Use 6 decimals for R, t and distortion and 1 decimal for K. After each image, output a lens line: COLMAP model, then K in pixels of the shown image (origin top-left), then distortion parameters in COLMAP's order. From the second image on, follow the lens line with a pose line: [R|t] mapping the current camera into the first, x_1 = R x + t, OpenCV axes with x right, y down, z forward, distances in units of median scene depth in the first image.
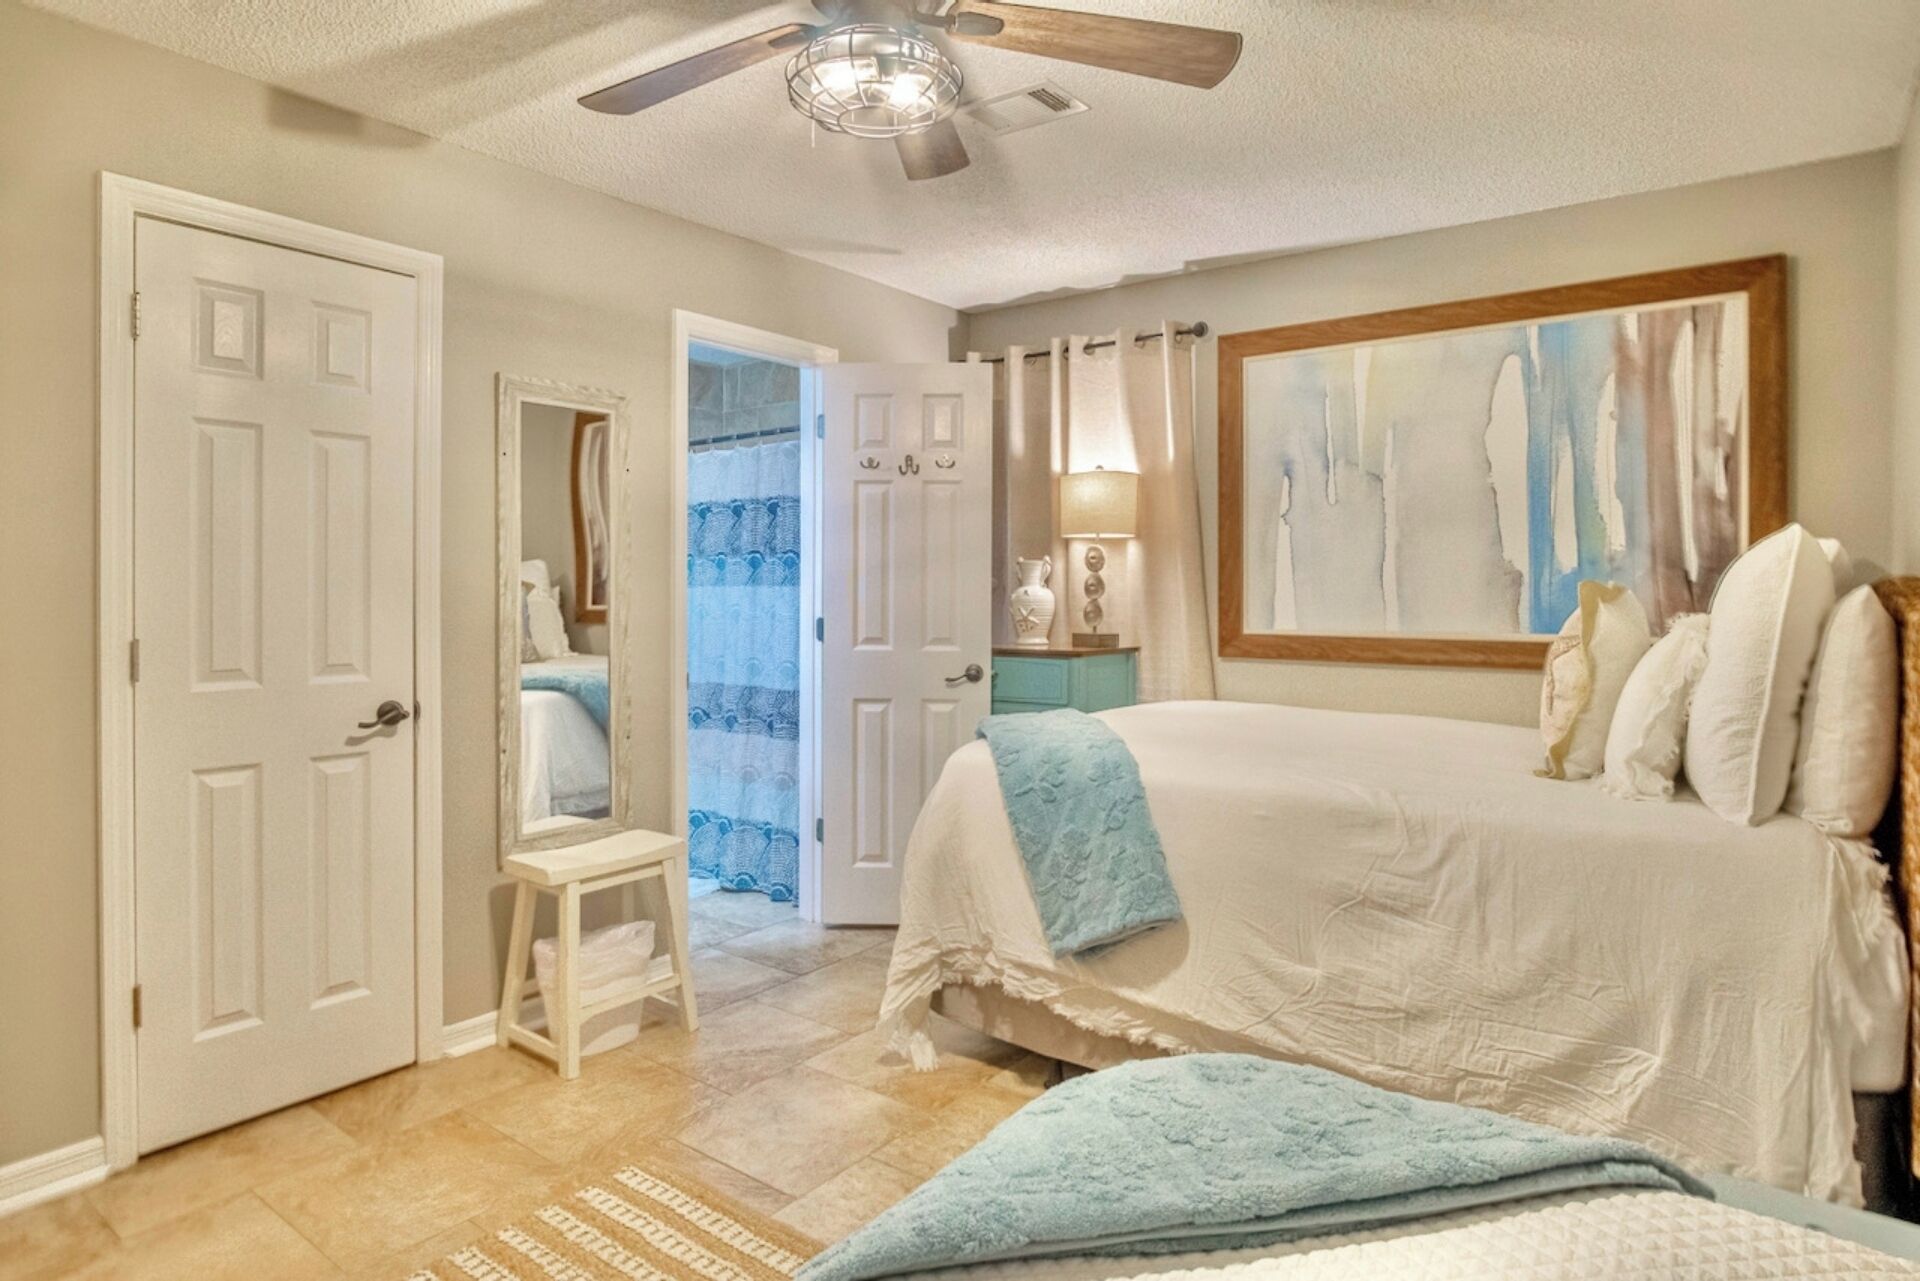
lens RADIAL K [[1077.7, 0, 962.7], [0, 1077.7, 597.6], [0, 0, 1]] dist [-0.028710, 0.000692]
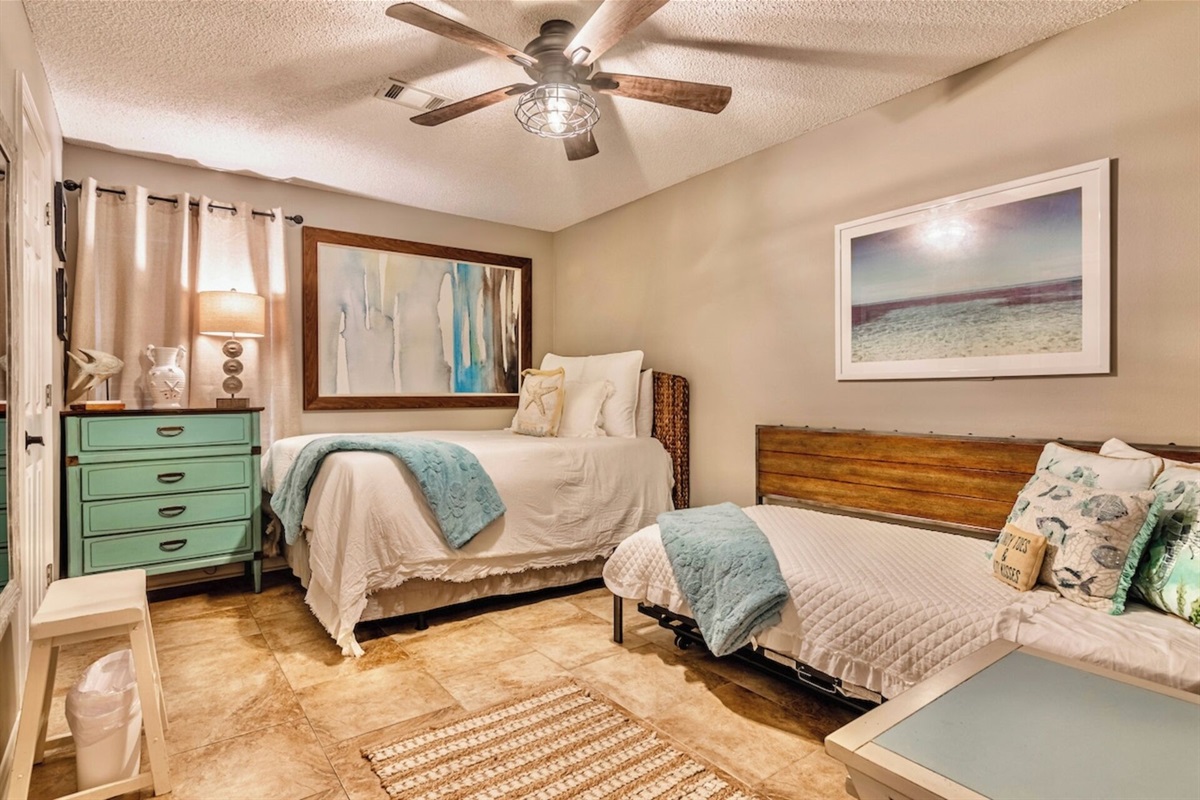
lens RADIAL K [[609.9, 0, 581.8], [0, 609.9, 398.3], [0, 0, 1]] dist [0.000577, 0.000240]
pose [[0.298535, -0.007341, 0.954370, -0.667320], [0.012402, 0.999916, 0.003812, 0.043763], [-0.954318, 0.010698, 0.298601, 0.327576]]
